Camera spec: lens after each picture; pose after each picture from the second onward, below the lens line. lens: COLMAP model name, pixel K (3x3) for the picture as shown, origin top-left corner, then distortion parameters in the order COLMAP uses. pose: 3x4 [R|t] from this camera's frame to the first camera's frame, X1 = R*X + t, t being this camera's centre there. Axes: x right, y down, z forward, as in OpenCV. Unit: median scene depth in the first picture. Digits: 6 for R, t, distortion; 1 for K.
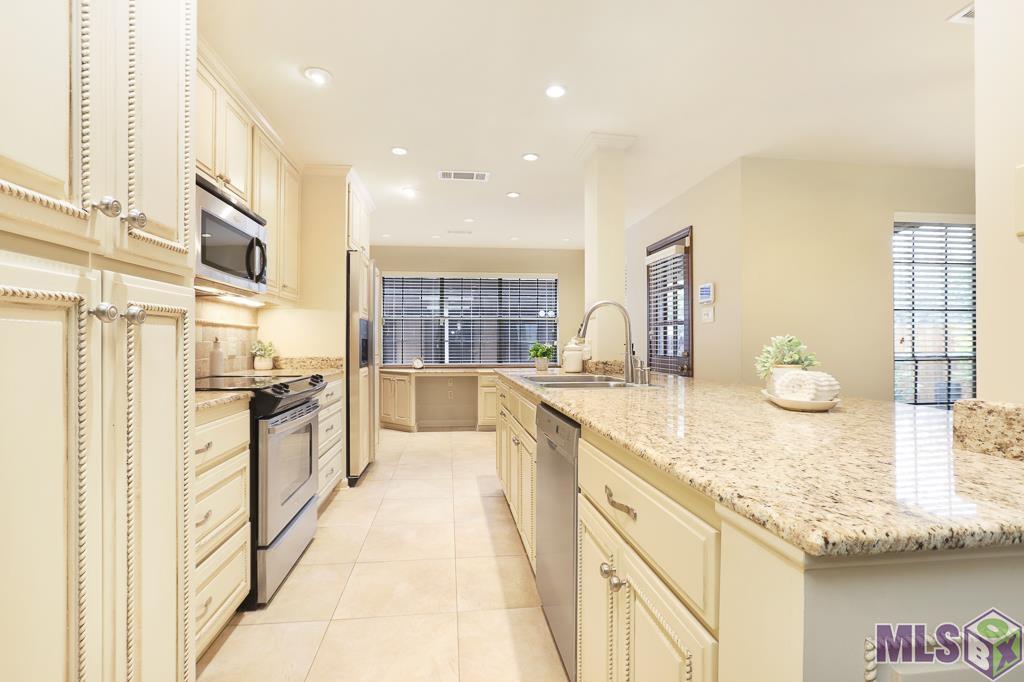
lens RADIAL K [[478.2, 0, 508.2], [0, 478.2, 339.3], [0, 0, 1]] dist [-0.039147, 0.023062]
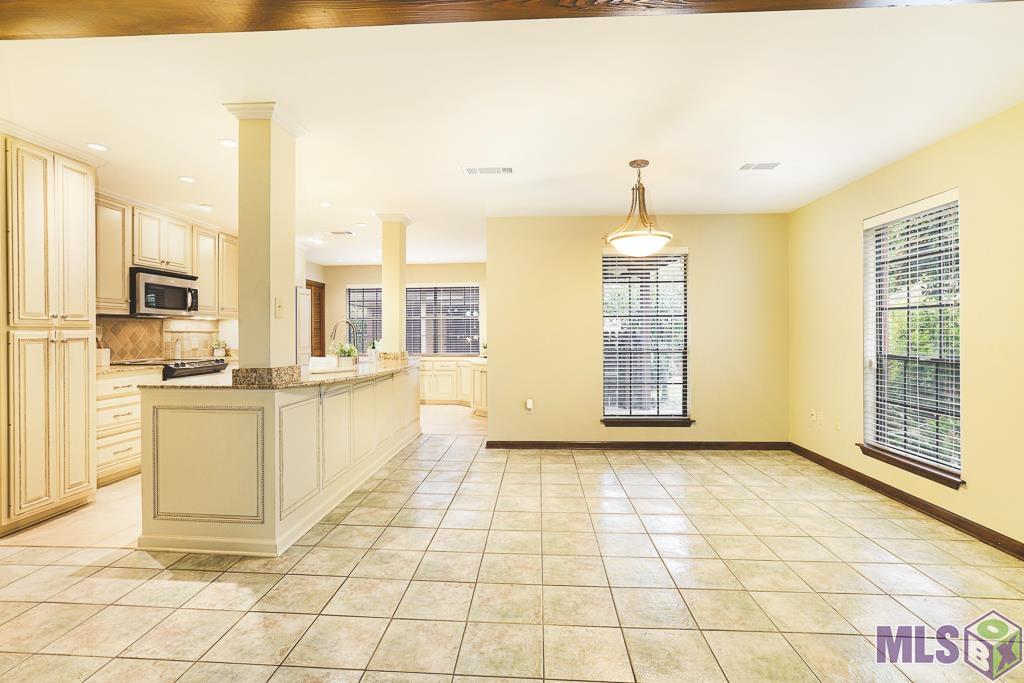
lens RADIAL K [[493.1, 0, 510.2], [0, 493.1, 331.2], [0, 0, 1]] dist [-0.043437, 0.014409]
pose [[0.983196, -0.004668, -0.182493, 0.809926], [0.005881, 0.999964, 0.006107, -0.030089], [0.182458, -0.007077, 0.983188, -0.509256]]
